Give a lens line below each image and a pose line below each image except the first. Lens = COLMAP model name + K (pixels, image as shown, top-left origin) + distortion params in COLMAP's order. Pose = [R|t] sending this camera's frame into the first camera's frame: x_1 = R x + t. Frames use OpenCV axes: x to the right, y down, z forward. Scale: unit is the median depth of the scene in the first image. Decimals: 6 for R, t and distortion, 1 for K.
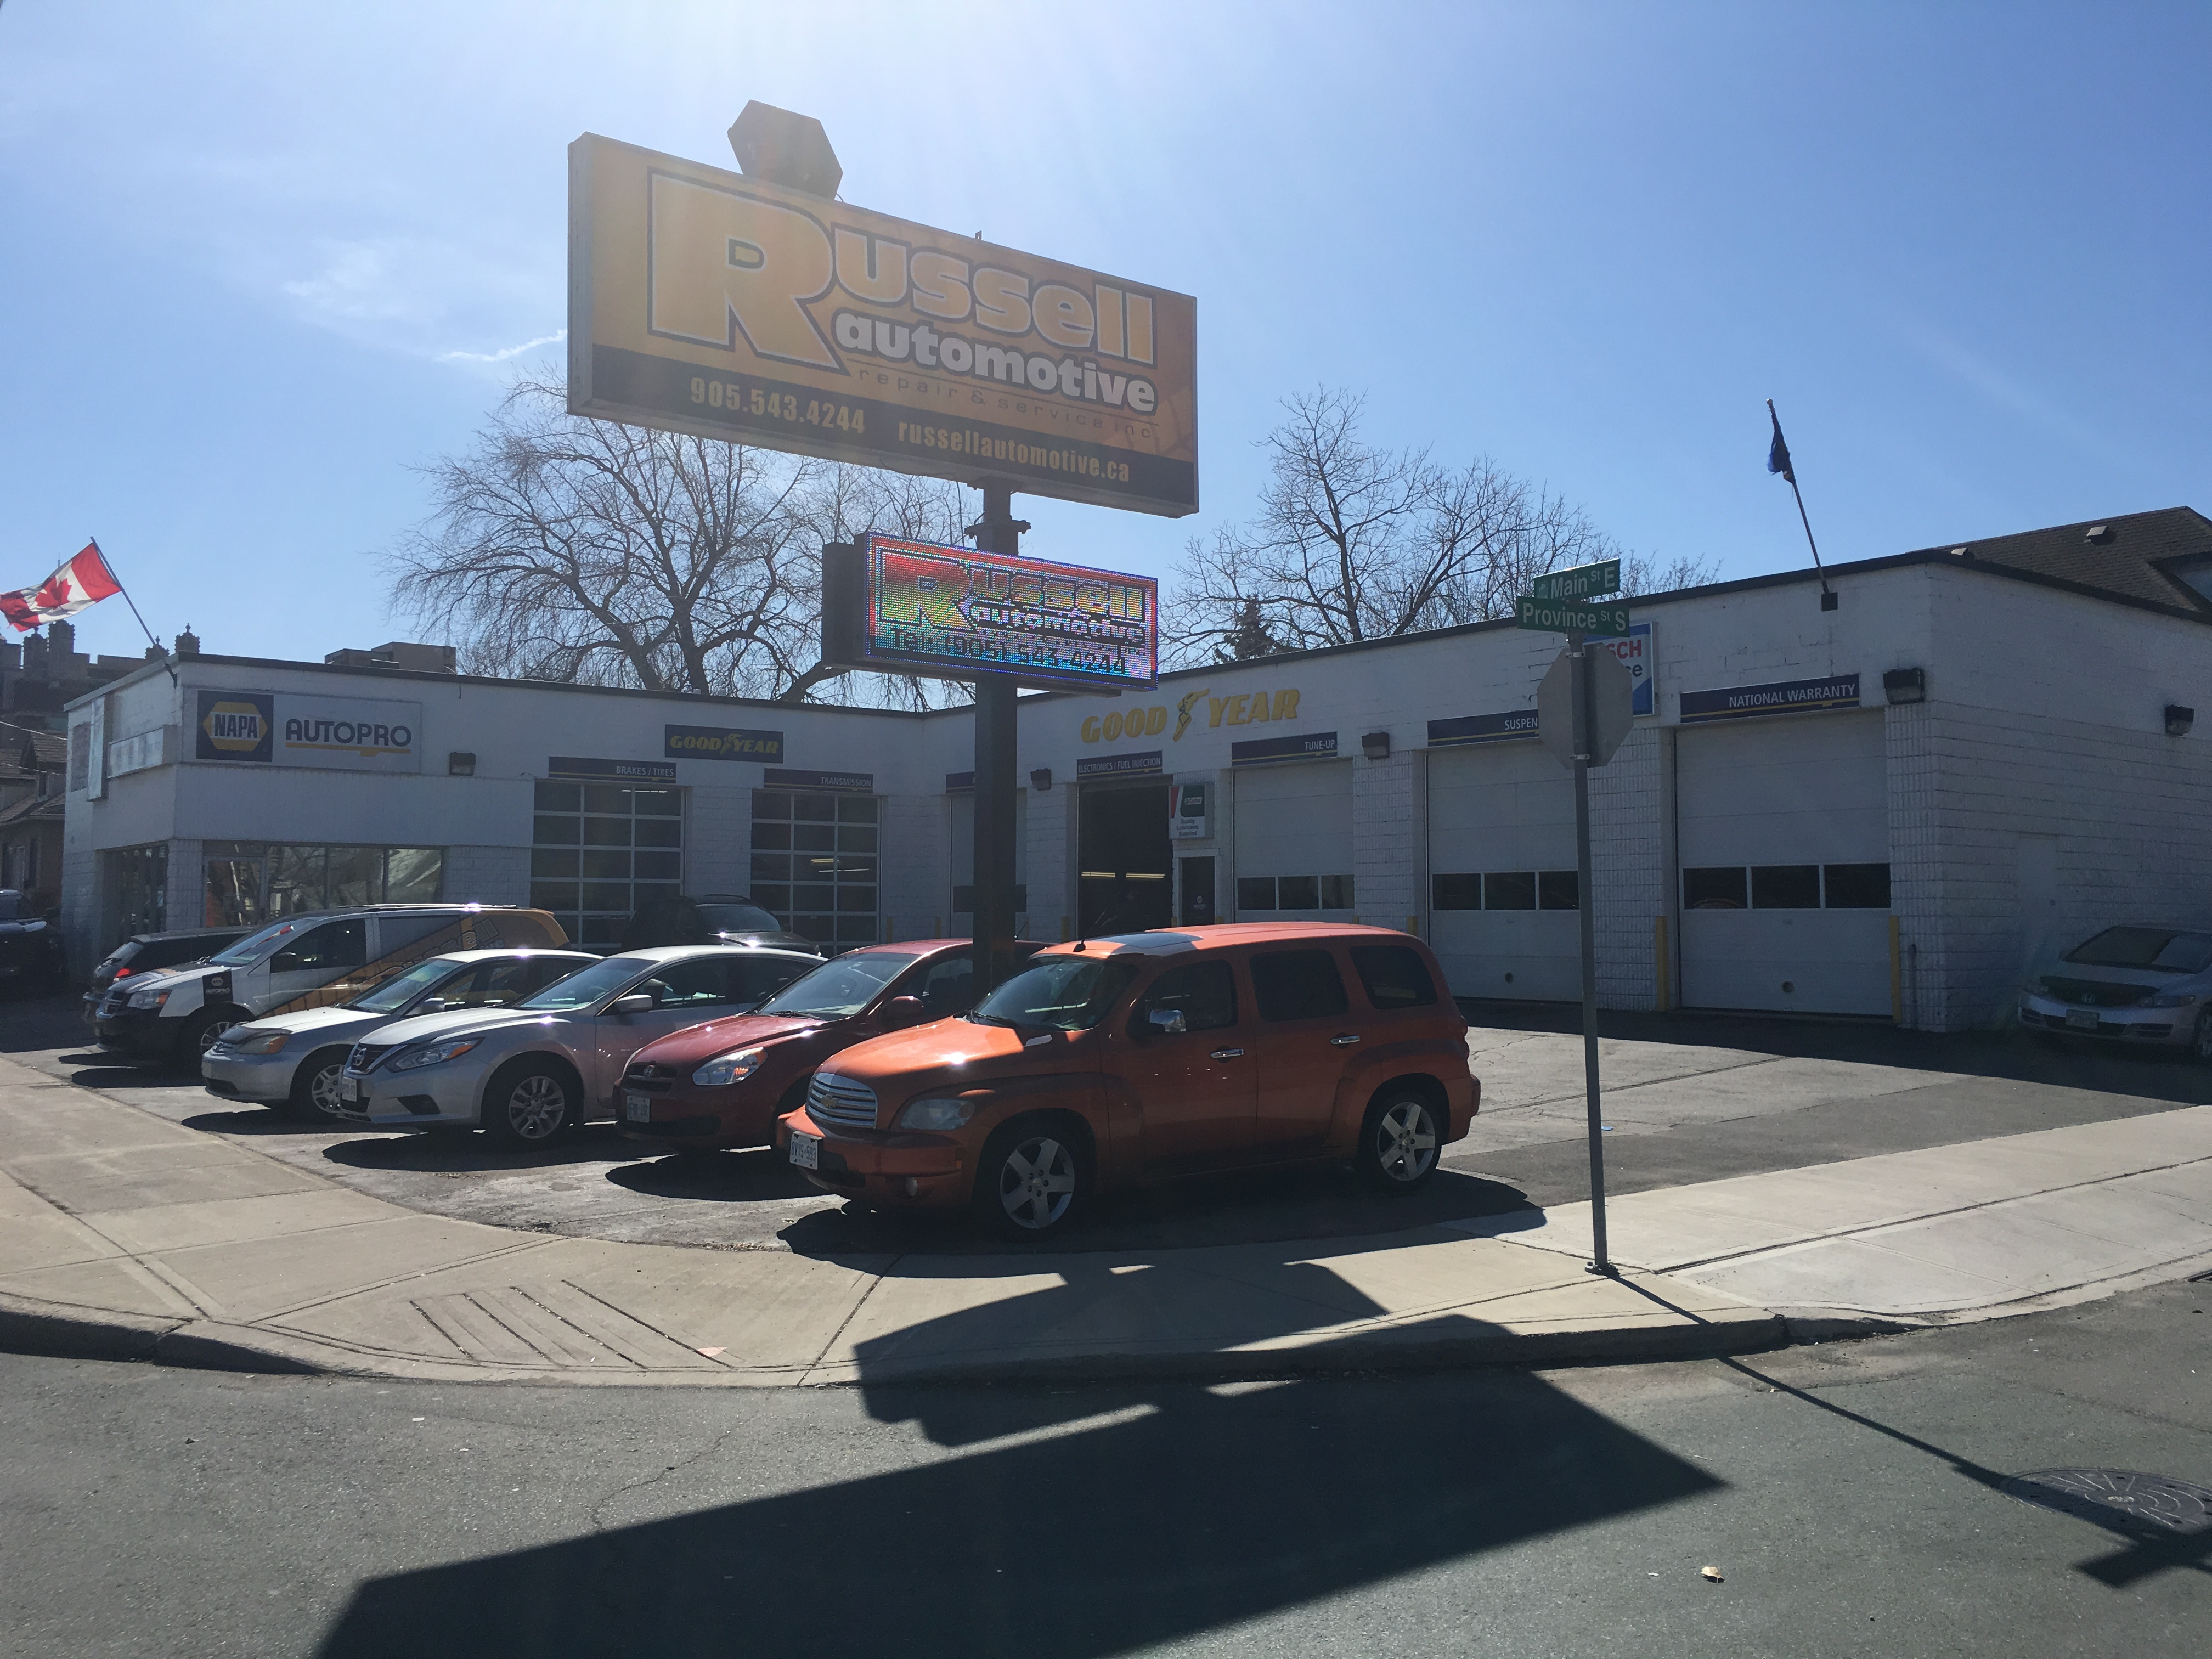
lens RADIAL K [[1864.3, 0, 1105.0], [0, 1864.3, 820.1], [0, 0, 1]] dist [0.066459, -0.084852]
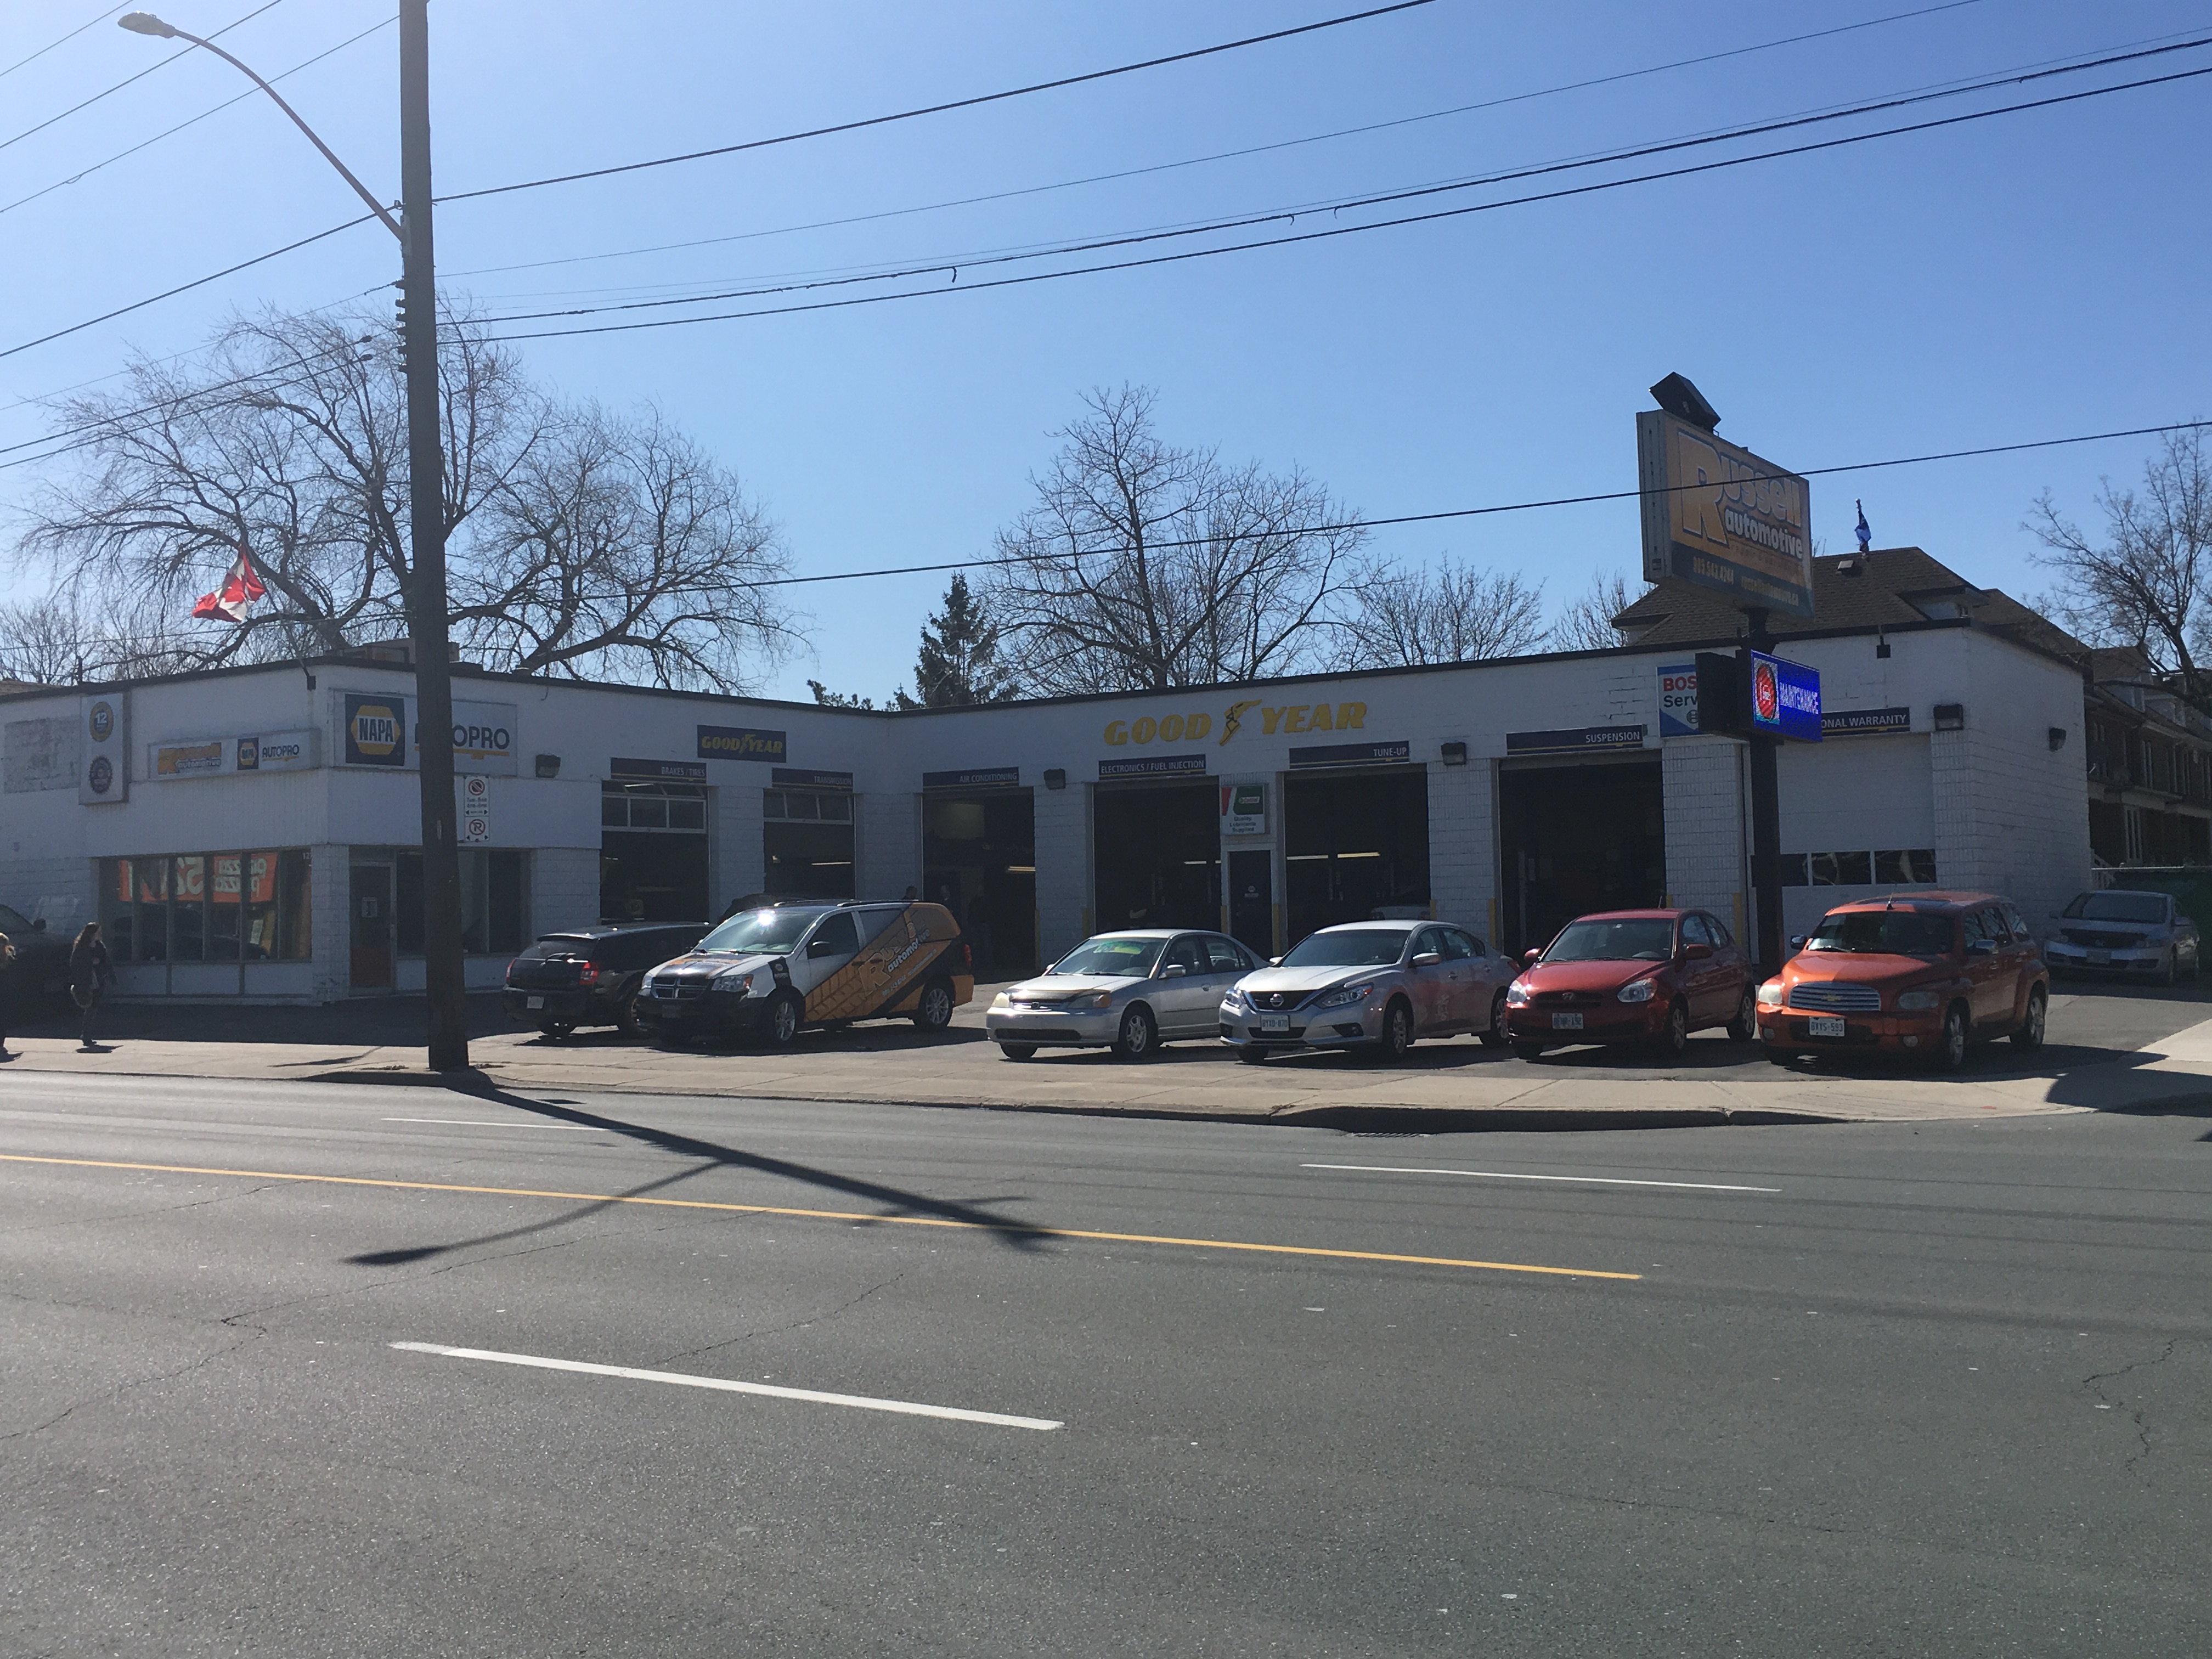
lens RADIAL K [[2237.9, 0, 1102.5], [0, 2237.9, 832.9], [0, 0, 1]] dist [-0.002243, 0.208420]
pose [[0.948651, -0.008976, 0.316197, -0.601060], [0.004985, 0.999897, 0.013430, -0.012125], [-0.316285, -0.011164, 0.948599, -0.306481]]
